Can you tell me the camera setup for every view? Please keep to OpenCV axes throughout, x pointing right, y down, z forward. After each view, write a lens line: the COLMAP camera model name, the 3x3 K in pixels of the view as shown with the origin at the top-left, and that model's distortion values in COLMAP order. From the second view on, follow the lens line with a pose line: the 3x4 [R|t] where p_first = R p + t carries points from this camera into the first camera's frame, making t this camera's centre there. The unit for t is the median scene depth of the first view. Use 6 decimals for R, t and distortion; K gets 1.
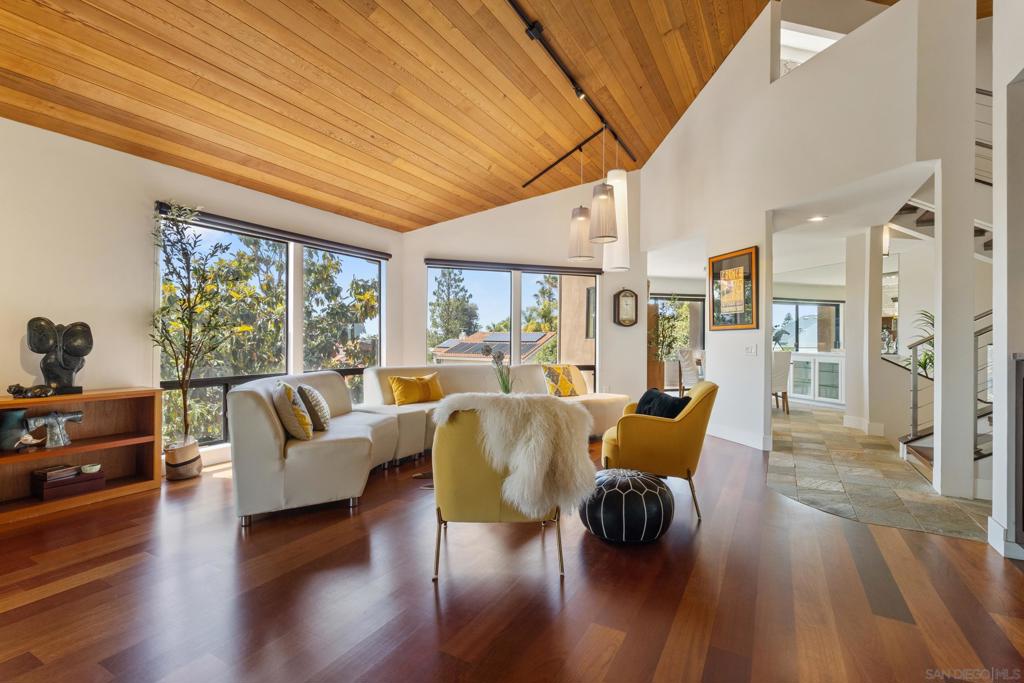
lens RADIAL K [[477.7, 0, 505.0], [0, 477.7, 337.7], [0, 0, 1]] dist [0.011288, 0.000132]
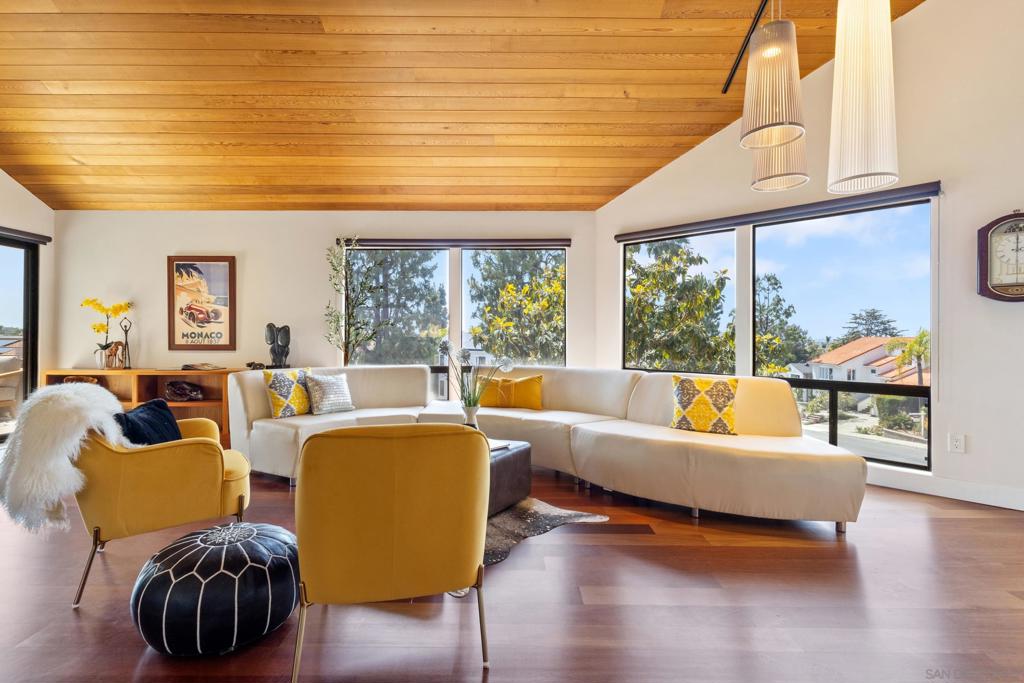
lens RADIAL K [[477.7, 0, 511.0], [0, 477.7, 333.8], [0, 0, 1]] dist [0.011288, 0.000132]
pose [[0.489455, -0.013861, -0.871918, 0.519283], [0.001148, 0.999883, -0.015251, 0.015022], [0.872028, 0.006463, 0.489414, 0.516582]]
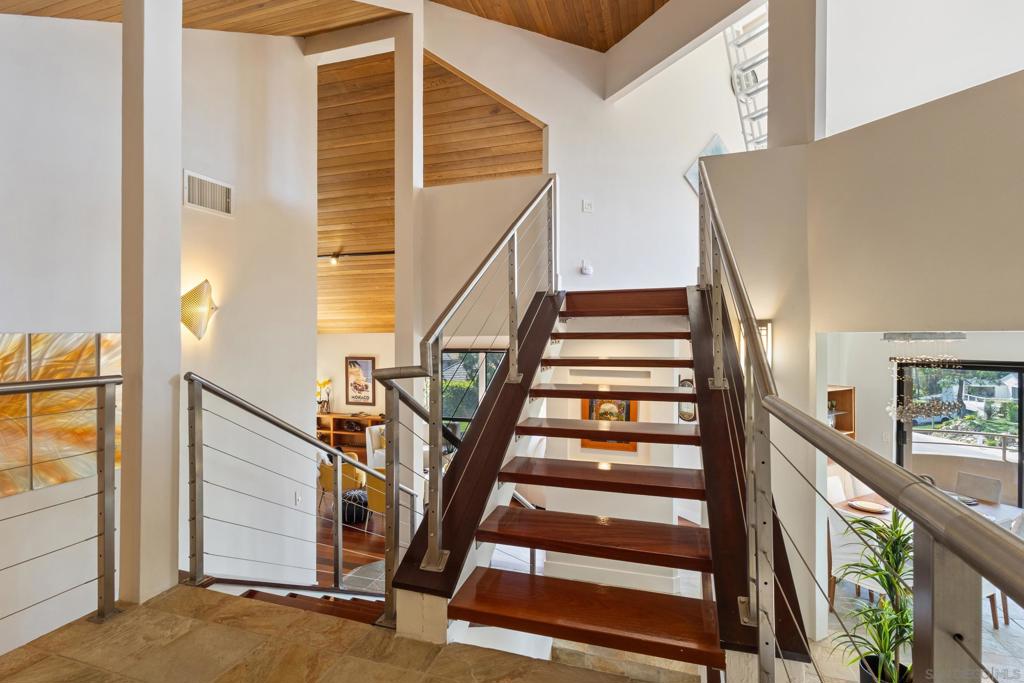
lens RADIAL K [[477.7, 0, 510.8], [0, 477.7, 340.1], [0, 0, 1]] dist [0.011288, 0.000132]
pose [[0.204629, -0.004722, -0.978828, 1.357954], [0.001296, 0.999989, -0.004553, -0.218739], [0.978839, -0.000337, 0.204633, 0.644190]]
